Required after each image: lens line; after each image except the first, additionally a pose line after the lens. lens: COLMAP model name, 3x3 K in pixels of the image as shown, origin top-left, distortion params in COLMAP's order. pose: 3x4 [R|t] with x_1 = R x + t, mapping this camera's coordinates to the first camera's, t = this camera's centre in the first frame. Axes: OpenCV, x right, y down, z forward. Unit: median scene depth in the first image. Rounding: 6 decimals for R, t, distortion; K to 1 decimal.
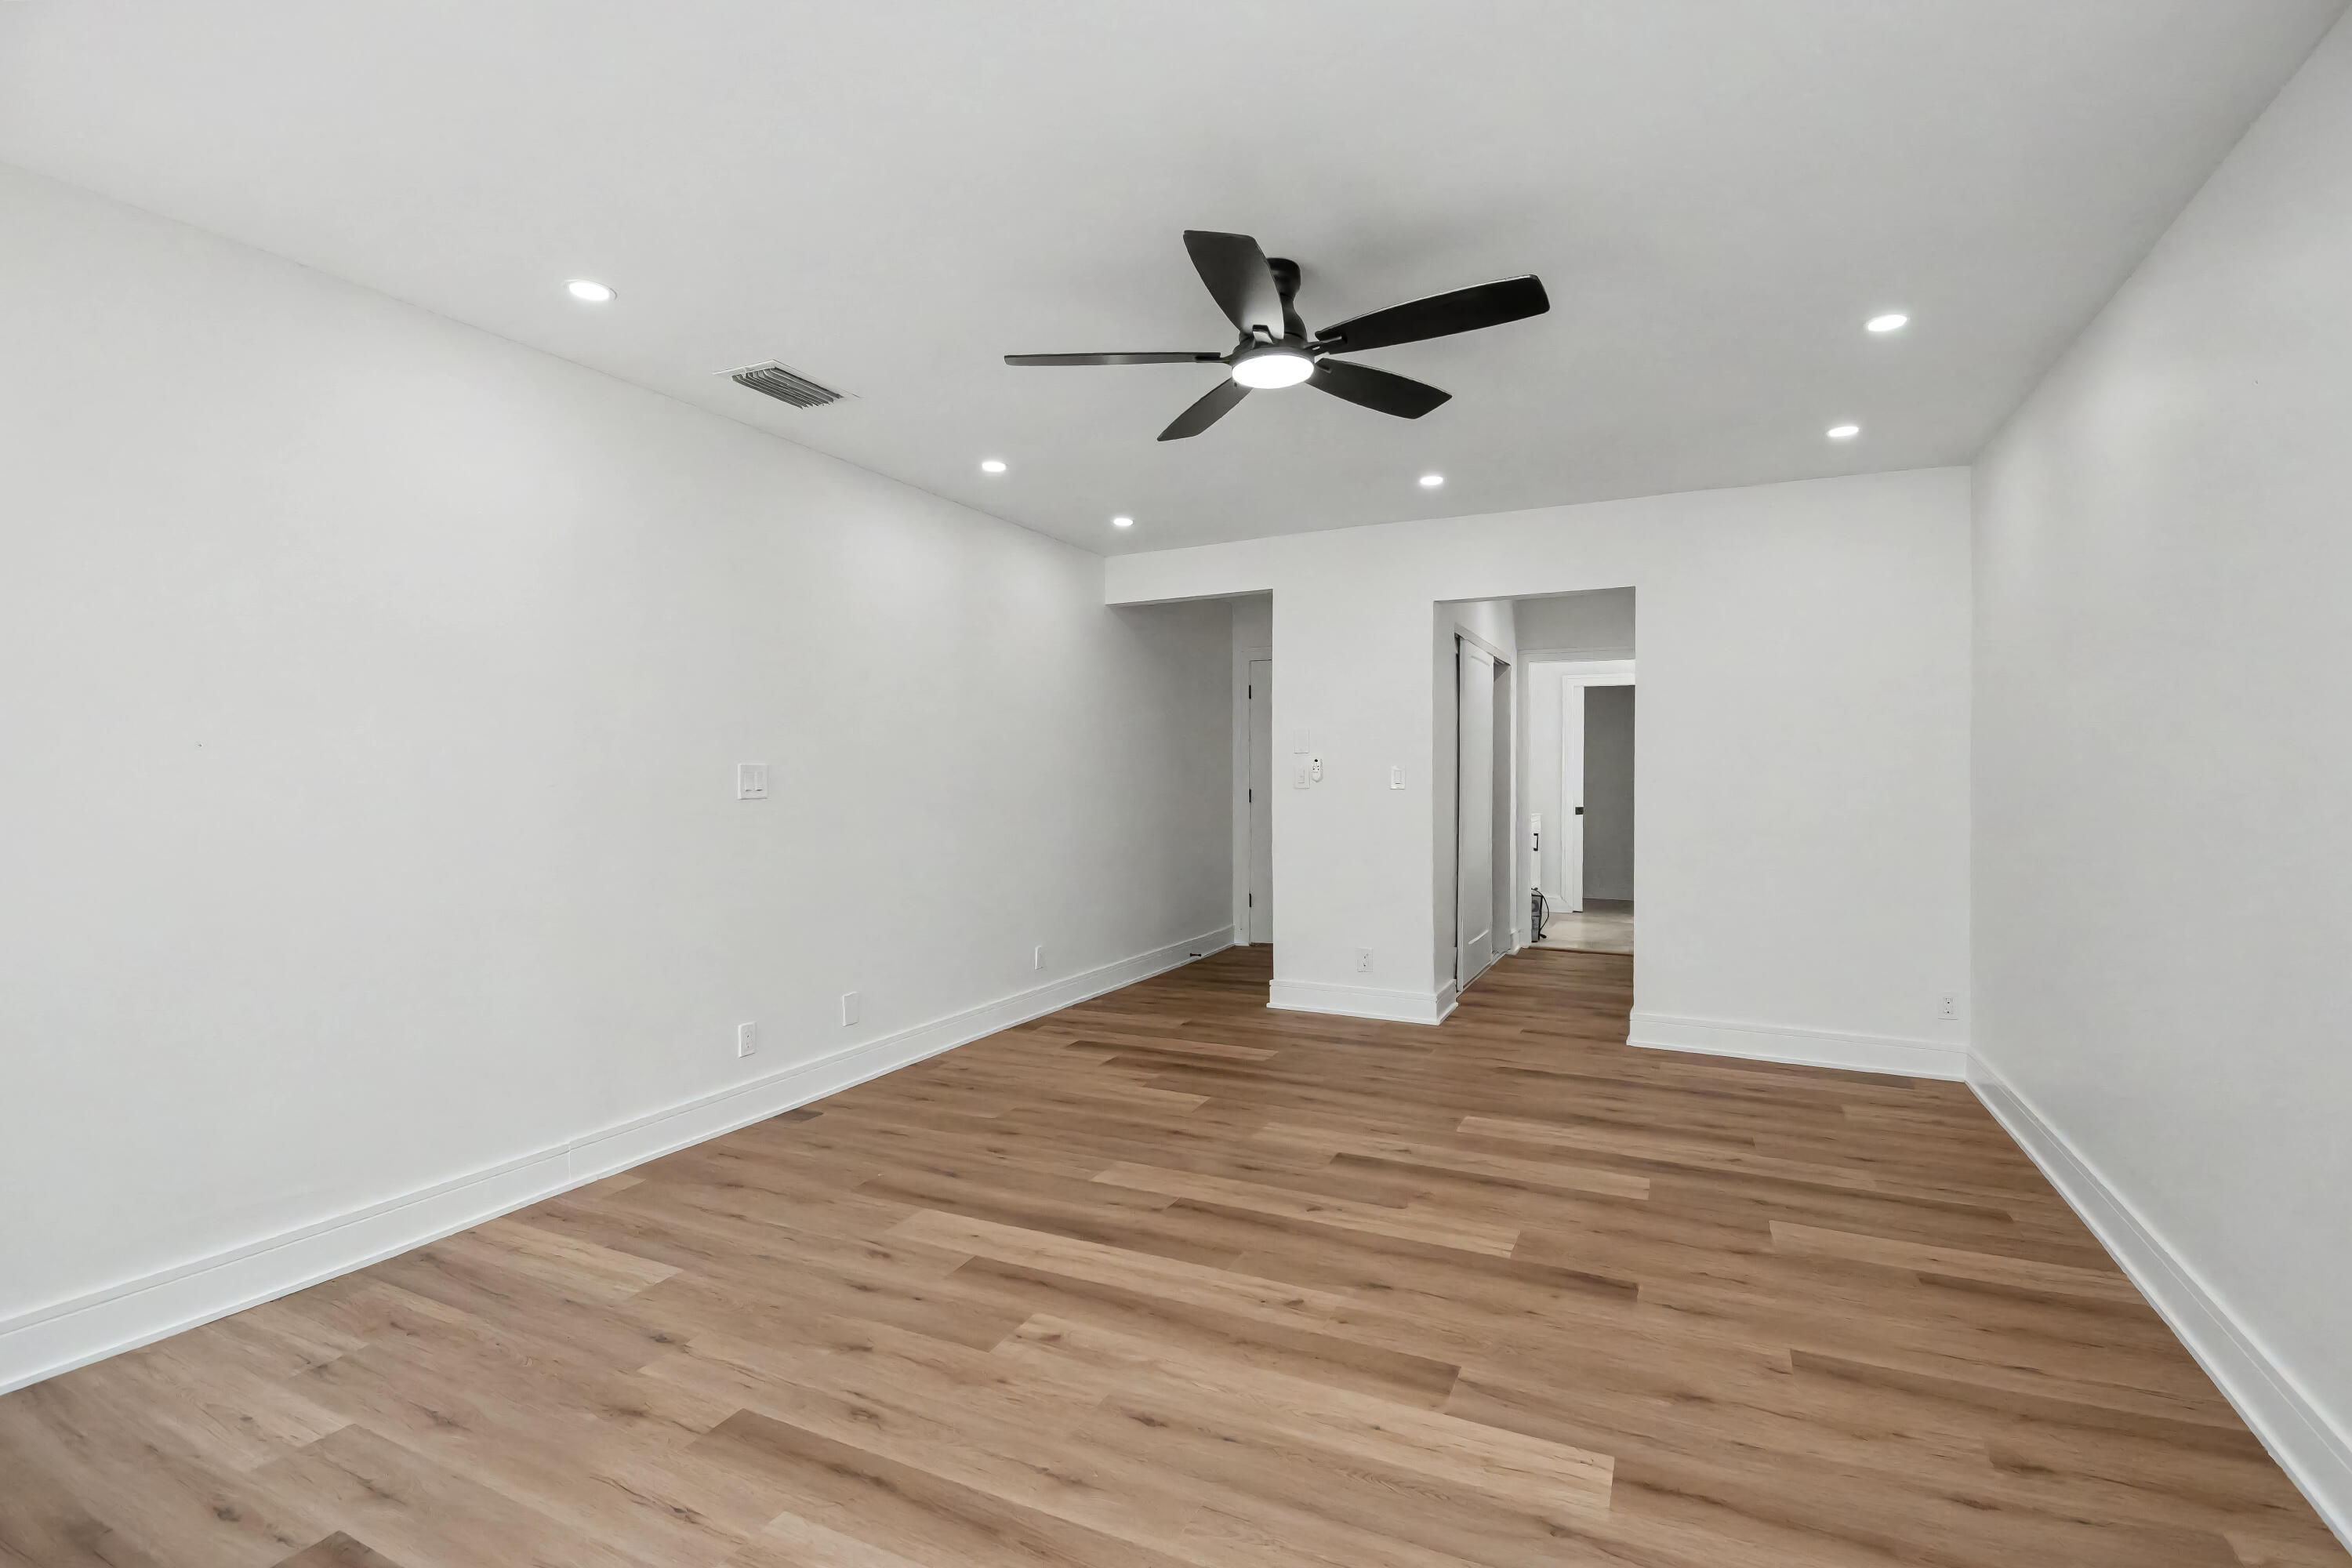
lens RADIAL K [[1098.1, 0, 1185.0], [0, 1098.1, 797.0], [0, 0, 1]] dist [0.016492, -0.026544]
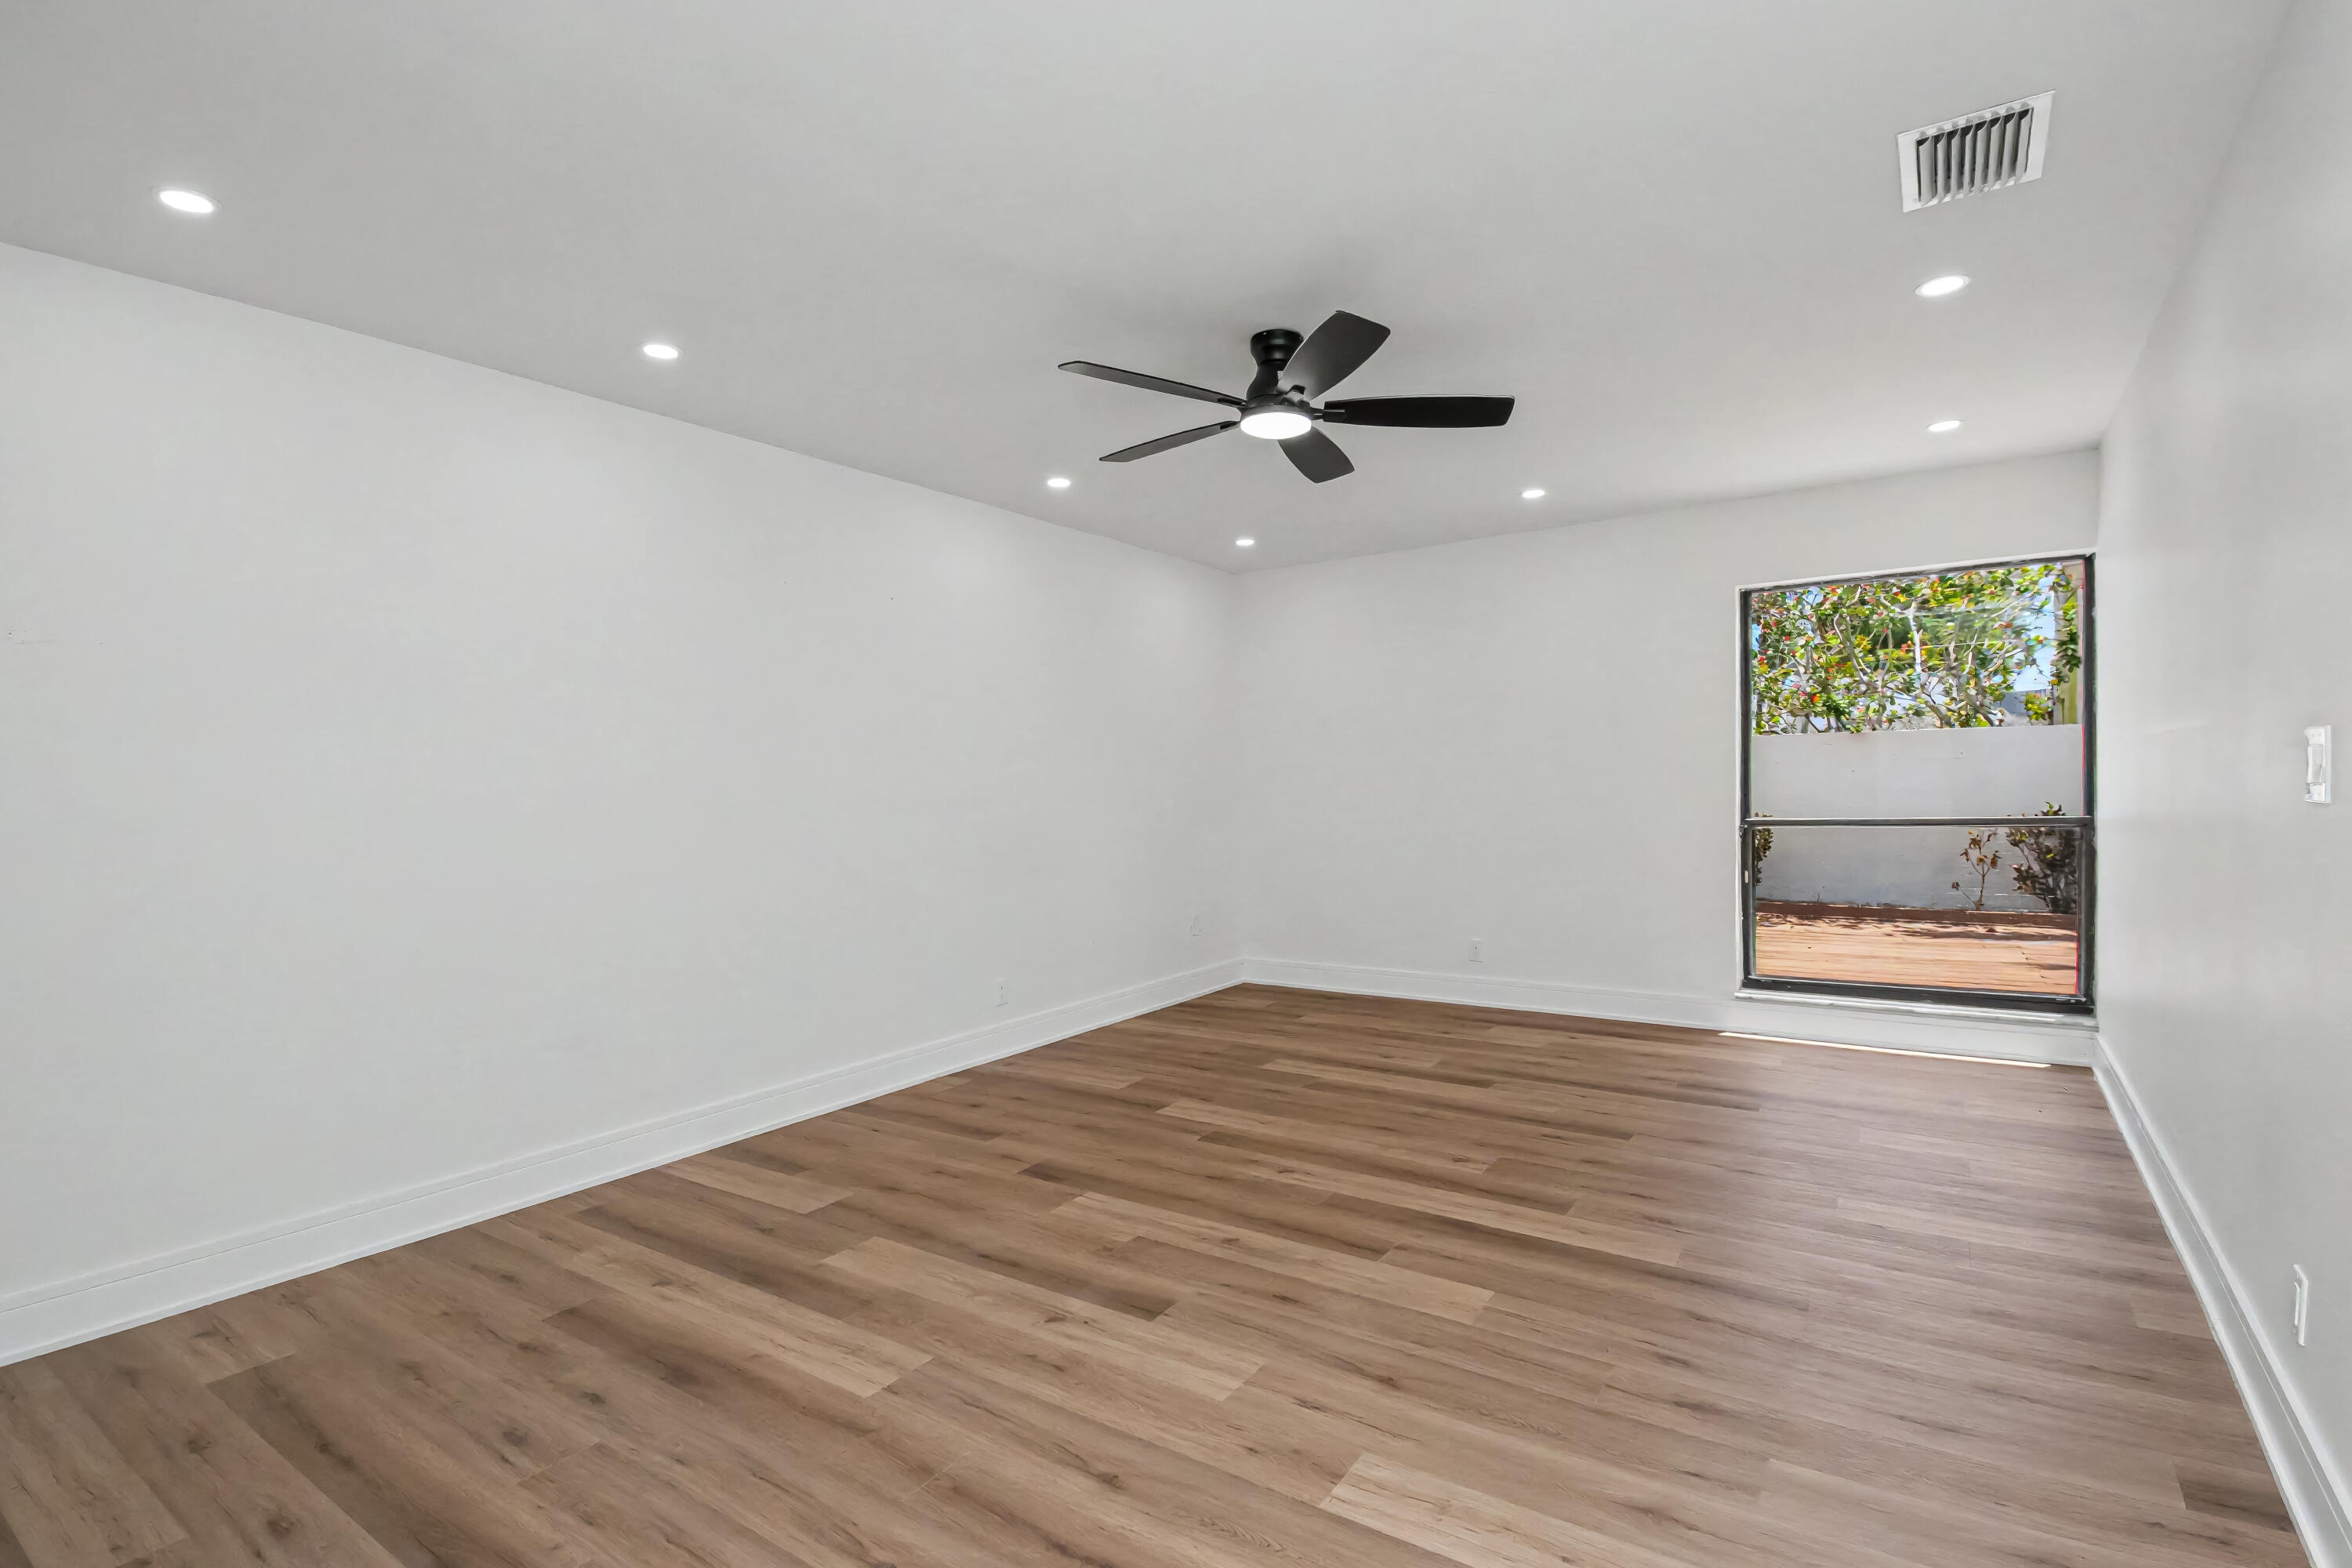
lens RADIAL K [[1098.1, 0, 1185.0], [0, 1098.1, 797.0], [0, 0, 1]] dist [0.016492, -0.026544]
pose [[-0.988237, 0.022302, 0.151298, 0.005445], [0.027590, 0.999076, 0.032942, -0.035750], [-0.150423, 0.036729, -0.987939, 1.944876]]
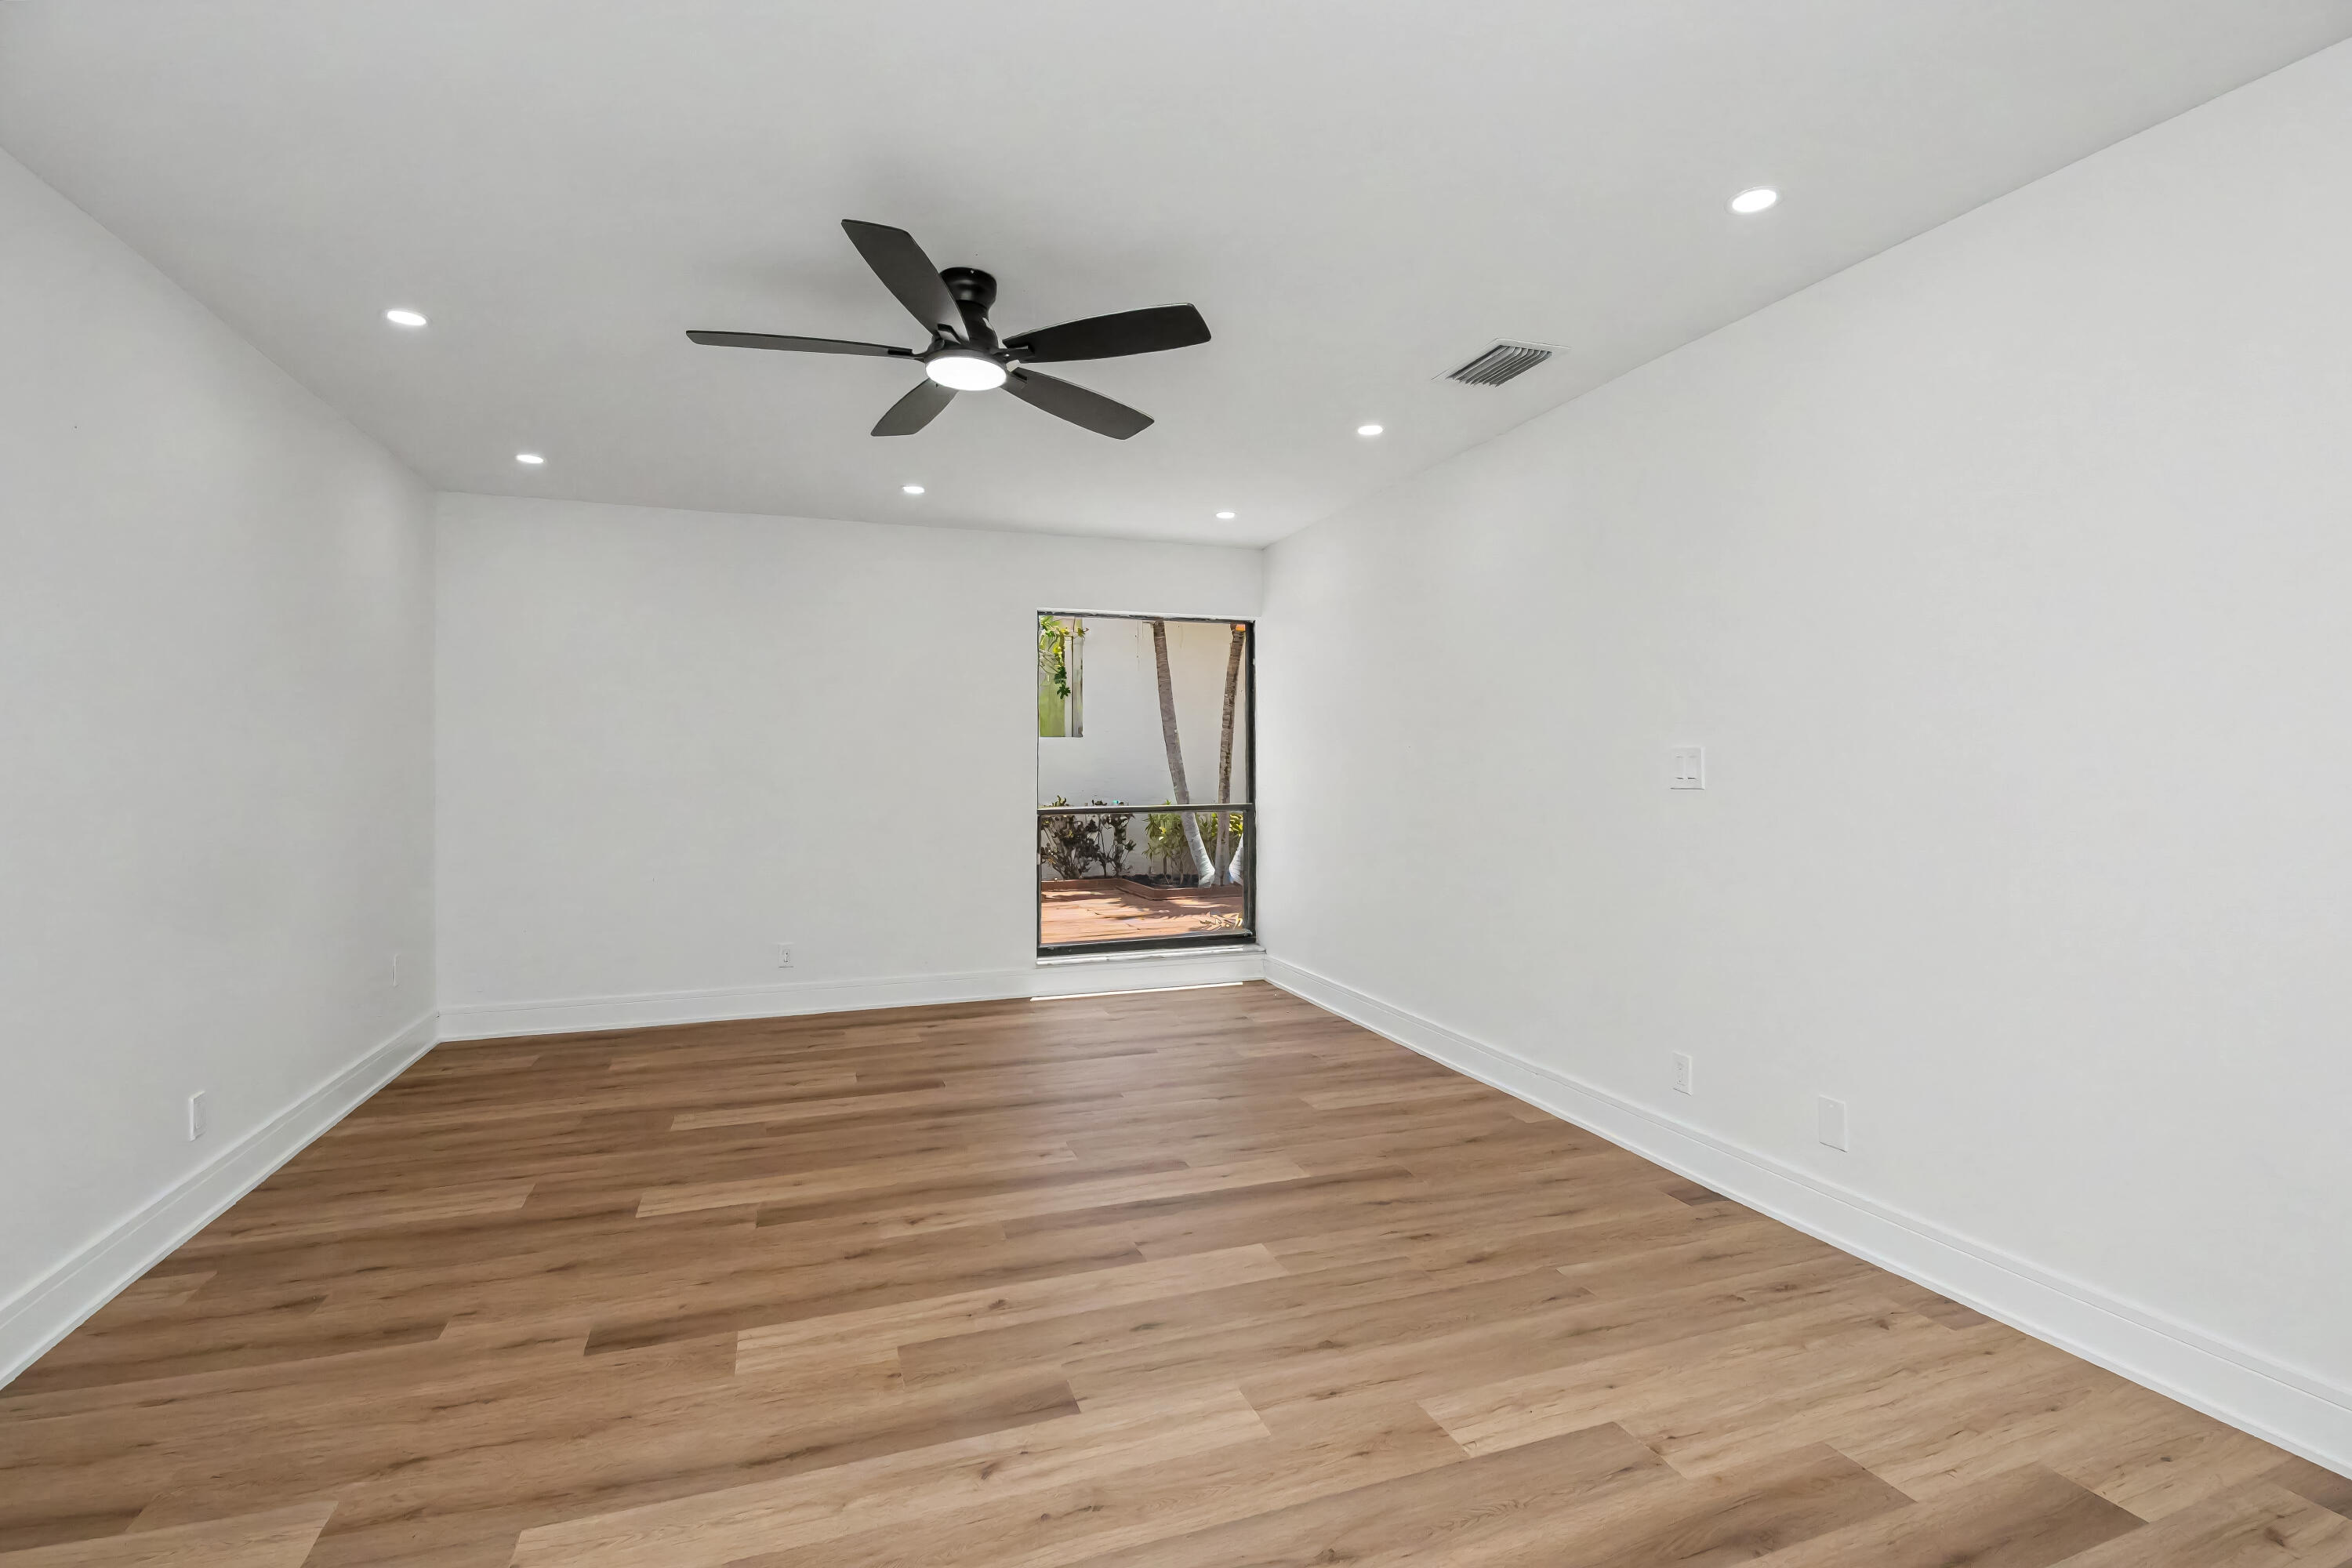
lens RADIAL K [[1069.9, 0, 1198.4], [0, 1069.9, 766.0], [0, 0, 1]] dist [0.020404, -0.024150]
pose [[-0.703789, 0.006545, -0.710379, 0.578425], [-0.008407, 0.999811, 0.017540, -0.036024], [0.710360, 0.018317, -0.703601, 1.674503]]
